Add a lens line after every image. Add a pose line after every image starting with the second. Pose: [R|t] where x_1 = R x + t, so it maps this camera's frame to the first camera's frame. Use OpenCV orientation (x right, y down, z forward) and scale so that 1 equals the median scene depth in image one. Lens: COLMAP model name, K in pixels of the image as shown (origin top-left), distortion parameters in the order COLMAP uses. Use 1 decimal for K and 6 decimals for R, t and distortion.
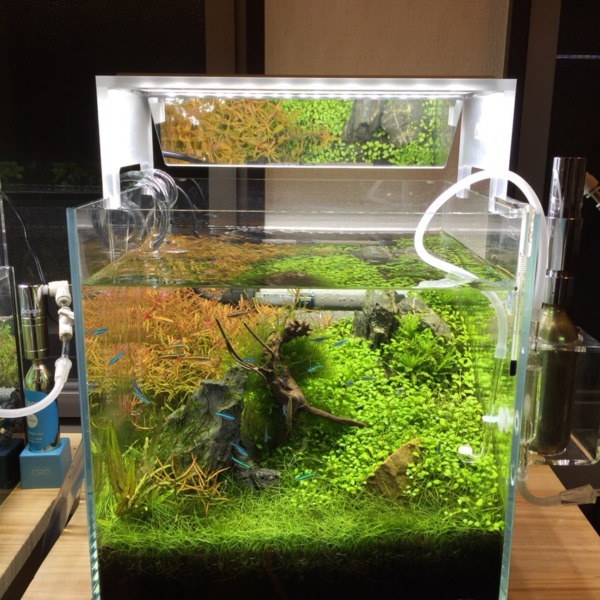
lens RADIAL K [[693.2, 0, 305.3], [0, 693.2, 298.5], [0, 0, 1]] dist [0.042009, 0.000000]
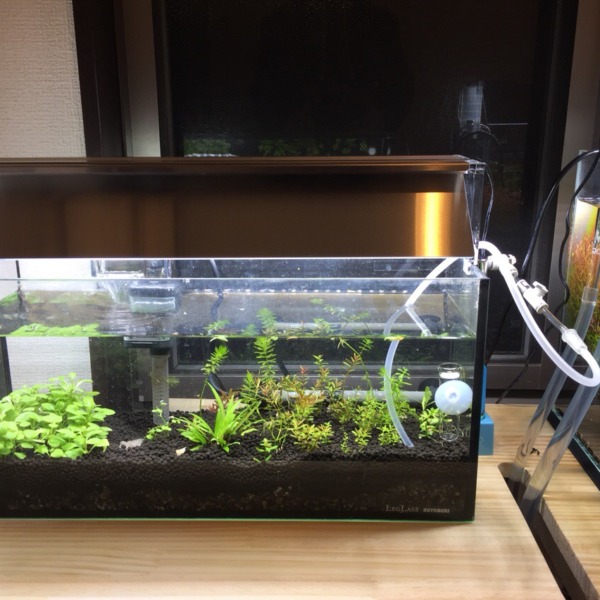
lens RADIAL K [[693.2, 0, 295.1], [0, 693.2, 299.1], [0, 0, 1]] dist [0.042009, 0.000000]
pose [[0.999576, -0.003134, -0.028933, -0.786560], [0.004153, 0.999370, 0.035246, 0.004004], [0.028804, -0.035351, 0.998960, -0.035906]]
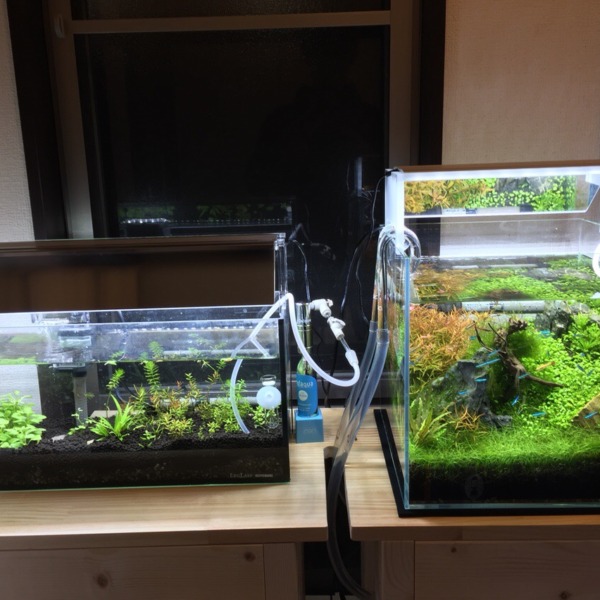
lens RADIAL K [[693.2, 0, 299.4], [0, 693.2, 302.5], [0, 0, 1]] dist [0.042009, 0.000000]
pose [[0.999254, -0.032192, -0.021356, -0.462061], [0.032048, 0.999462, -0.007030, -0.013258], [0.021571, 0.006340, 0.999747, -0.571599]]
